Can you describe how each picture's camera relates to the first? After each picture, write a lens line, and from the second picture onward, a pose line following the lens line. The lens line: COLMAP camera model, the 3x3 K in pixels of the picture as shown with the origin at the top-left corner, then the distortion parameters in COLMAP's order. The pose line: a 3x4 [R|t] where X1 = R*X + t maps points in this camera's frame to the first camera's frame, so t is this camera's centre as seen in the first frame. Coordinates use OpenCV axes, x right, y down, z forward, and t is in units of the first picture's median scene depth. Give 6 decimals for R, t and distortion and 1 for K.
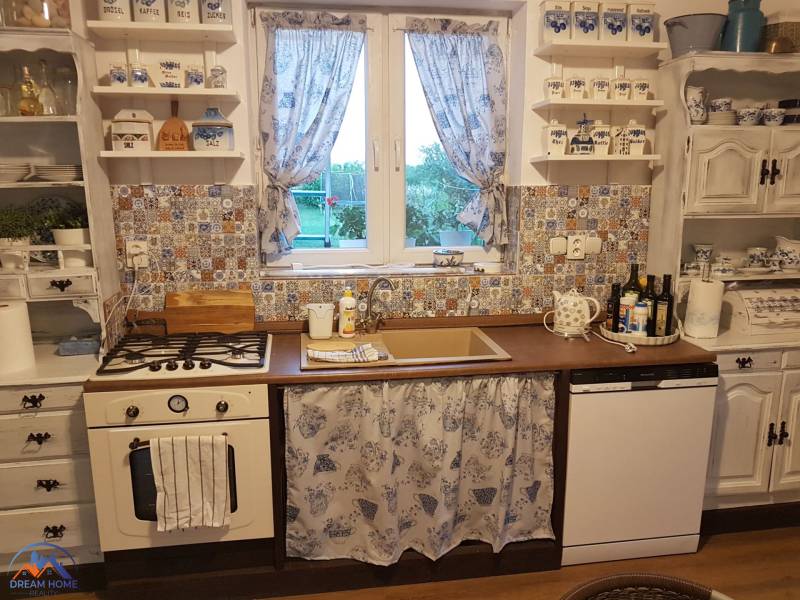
lens RADIAL K [[608.5, 0, 400.0], [0, 608.5, 300.0], [0, 0, 1]] dist [0.102682, -0.123307]
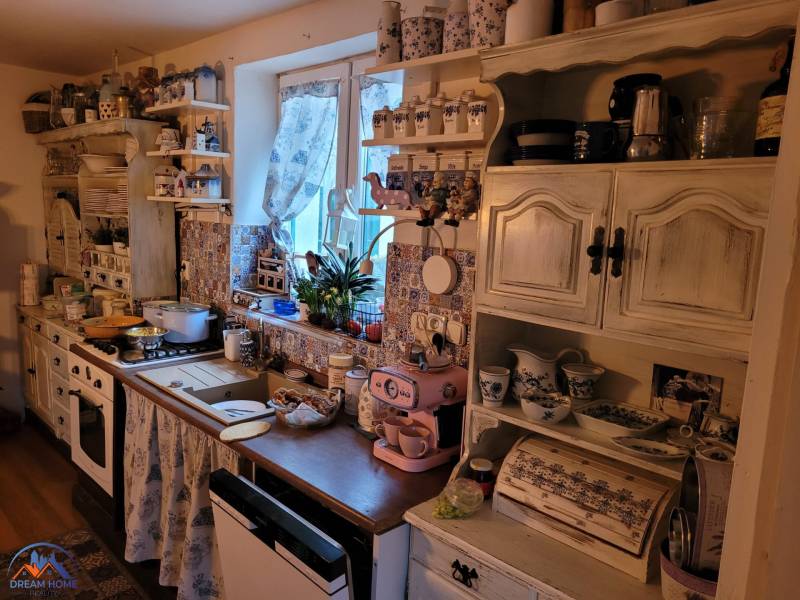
lens RADIAL K [[608.5, 0, 400.0], [0, 608.5, 300.0], [0, 0, 1]] dist [0.102682, -0.123307]
pose [[0.569296, 0.148571, -0.808597, 0.918955], [-0.201354, 0.978778, 0.038076, -0.151018], [0.797094, 0.141138, 0.587130, 0.567024]]
